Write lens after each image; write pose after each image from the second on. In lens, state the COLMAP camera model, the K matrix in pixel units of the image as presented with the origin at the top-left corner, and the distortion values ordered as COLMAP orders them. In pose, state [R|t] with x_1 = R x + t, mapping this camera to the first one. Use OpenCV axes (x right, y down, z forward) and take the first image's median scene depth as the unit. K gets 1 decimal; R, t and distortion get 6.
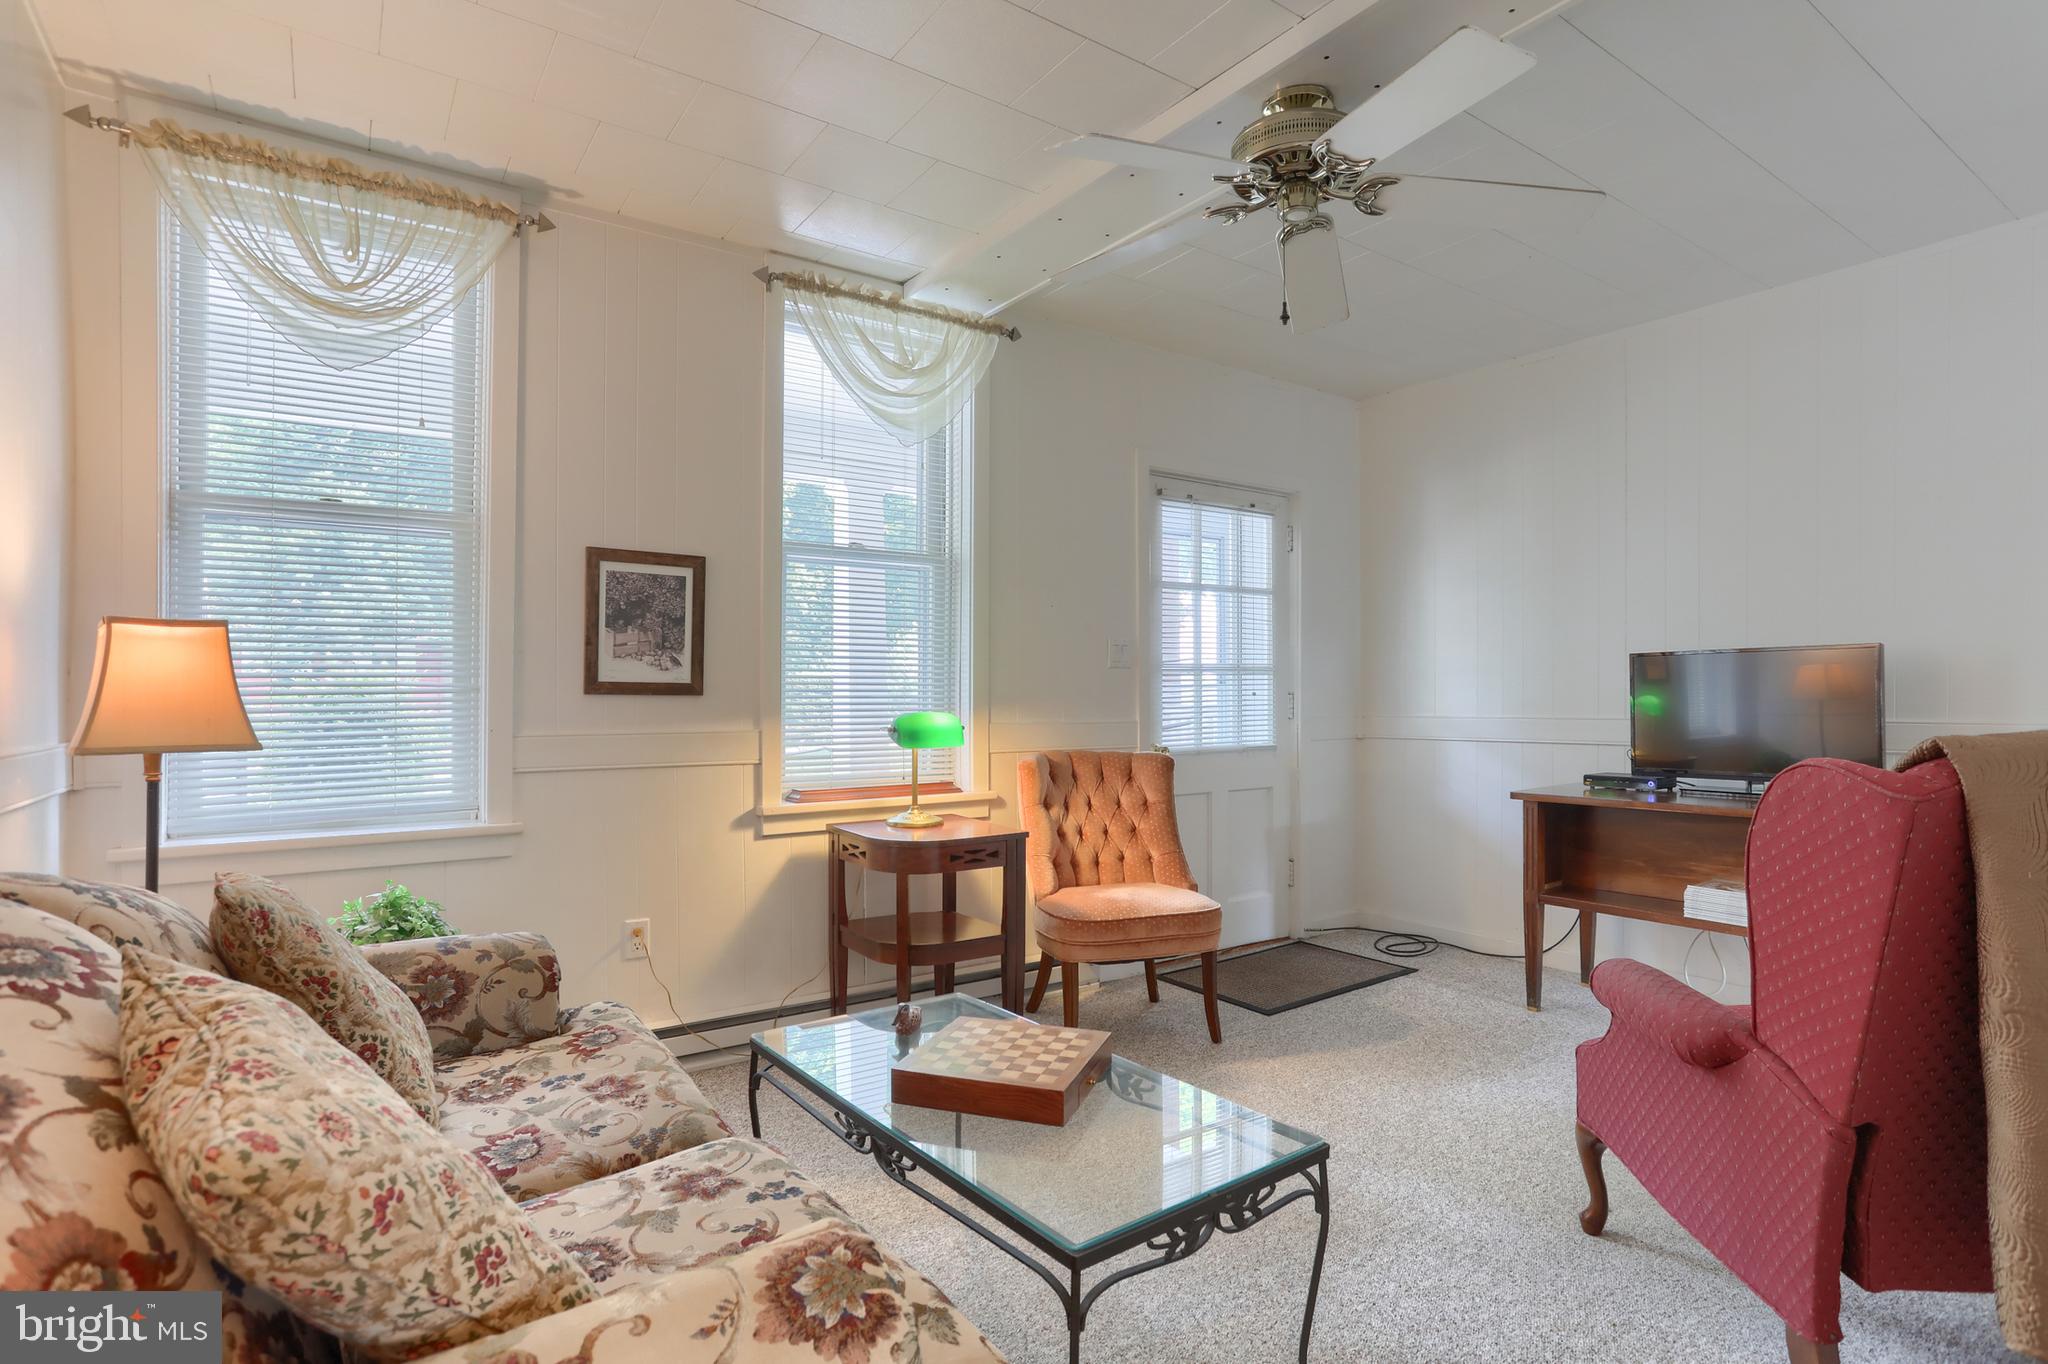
lens RADIAL K [[1048.9, 0, 1024.0], [0, 1048.9, 682.0], [0, 0, 1]] dist [0.001369, 0.000563]
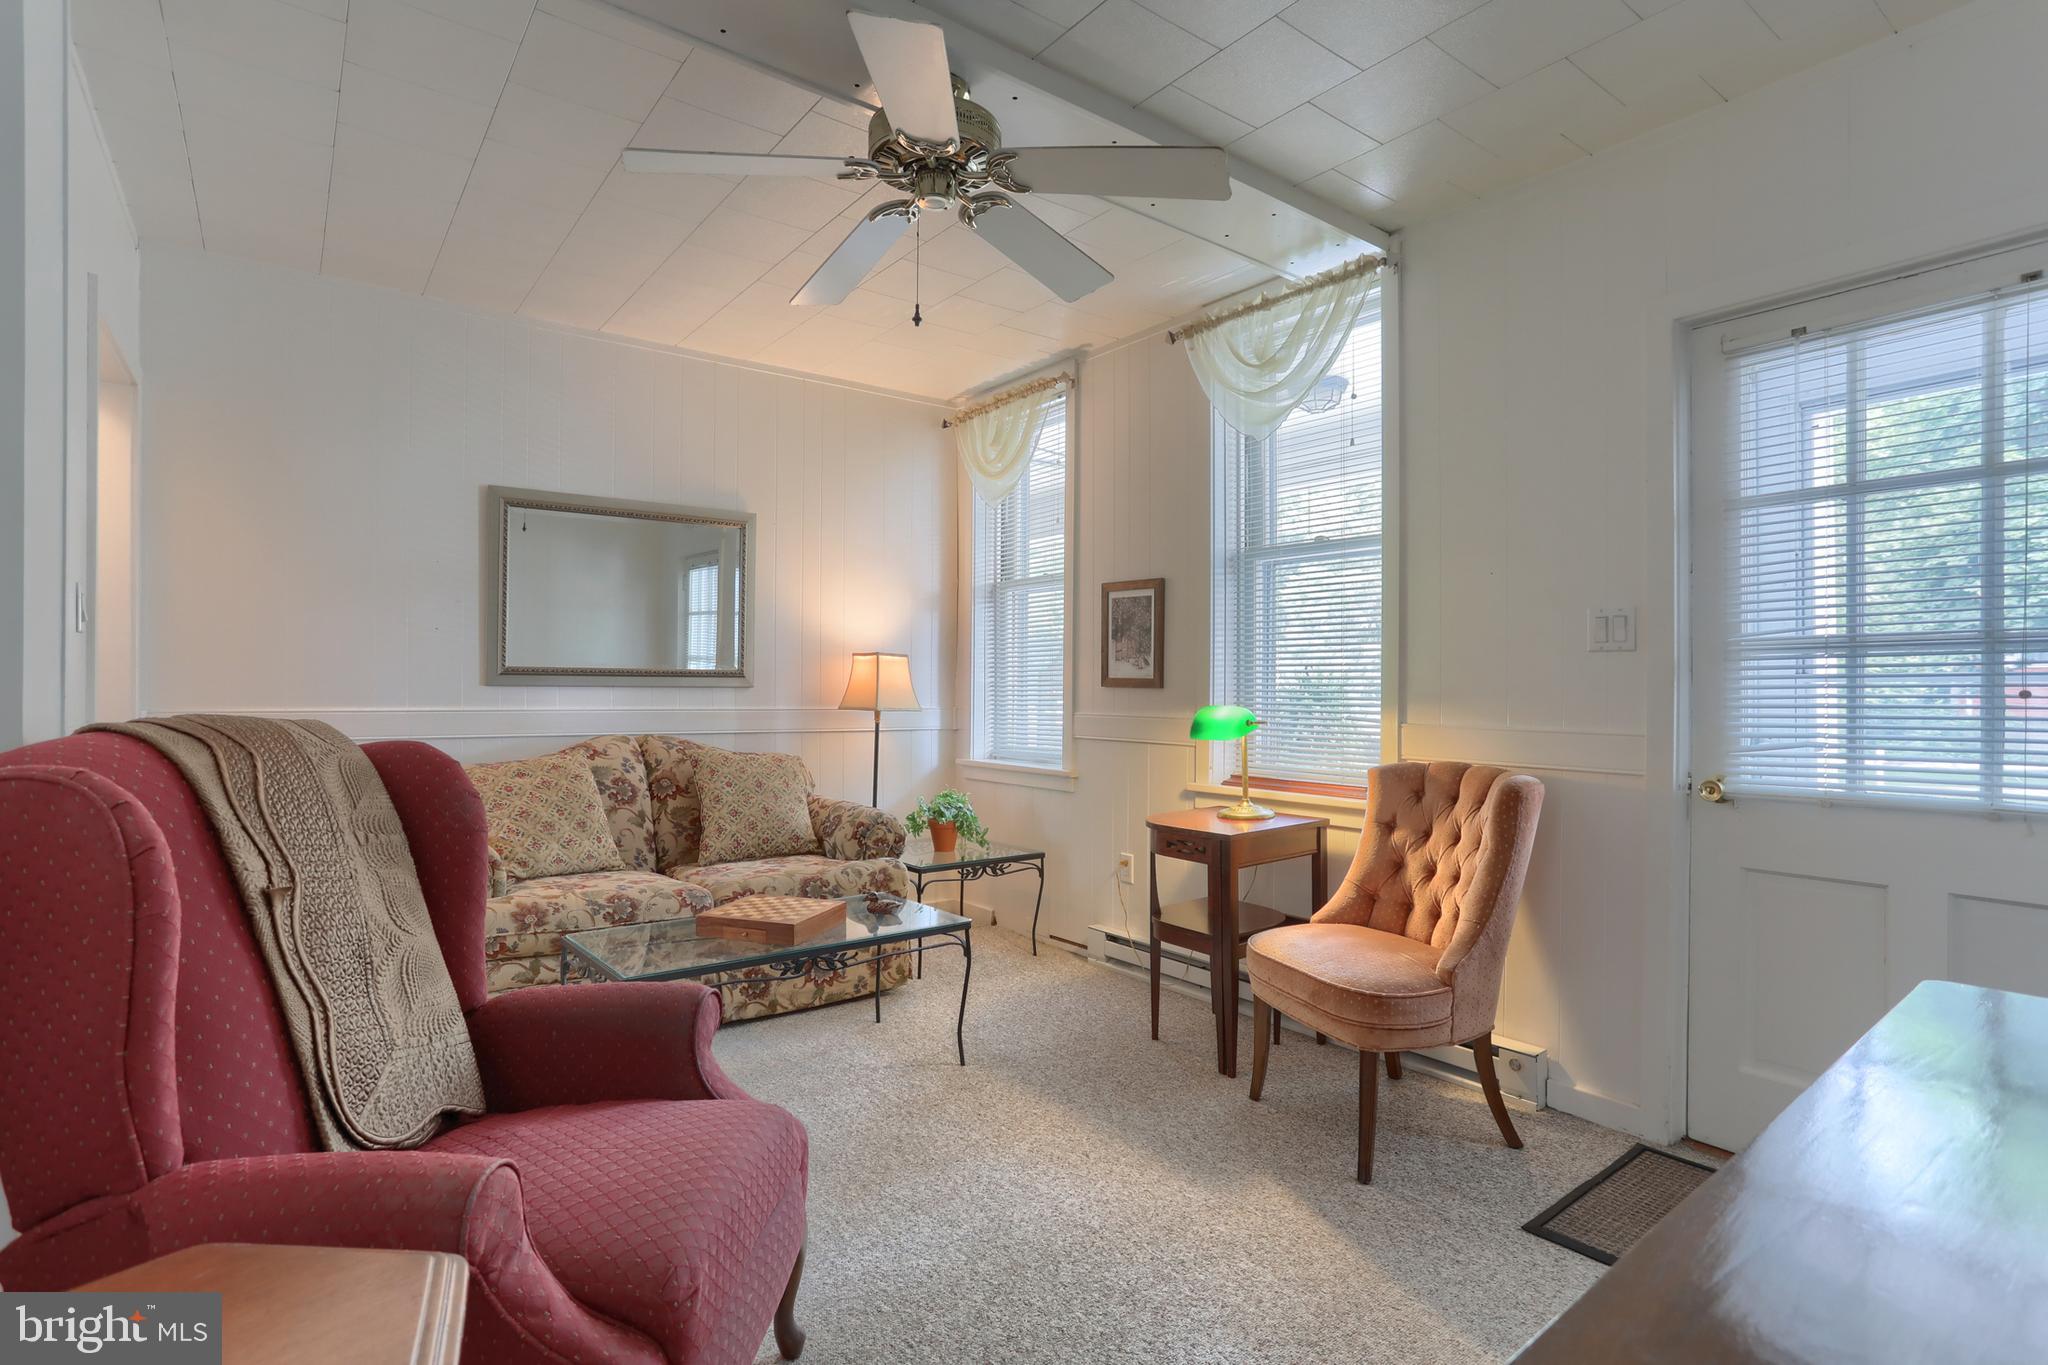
lens RADIAL K [[1037.0, 0, 1024.0], [0, 1037.0, 682.5], [0, 0, 1]] dist [-0.001130, 0.000092]
pose [[0.036625, -0.002010, -0.999327, 0.946403], [0.005908, 0.999981, -0.001794, 0.007485], [0.999312, -0.005839, 0.036636, 0.795190]]
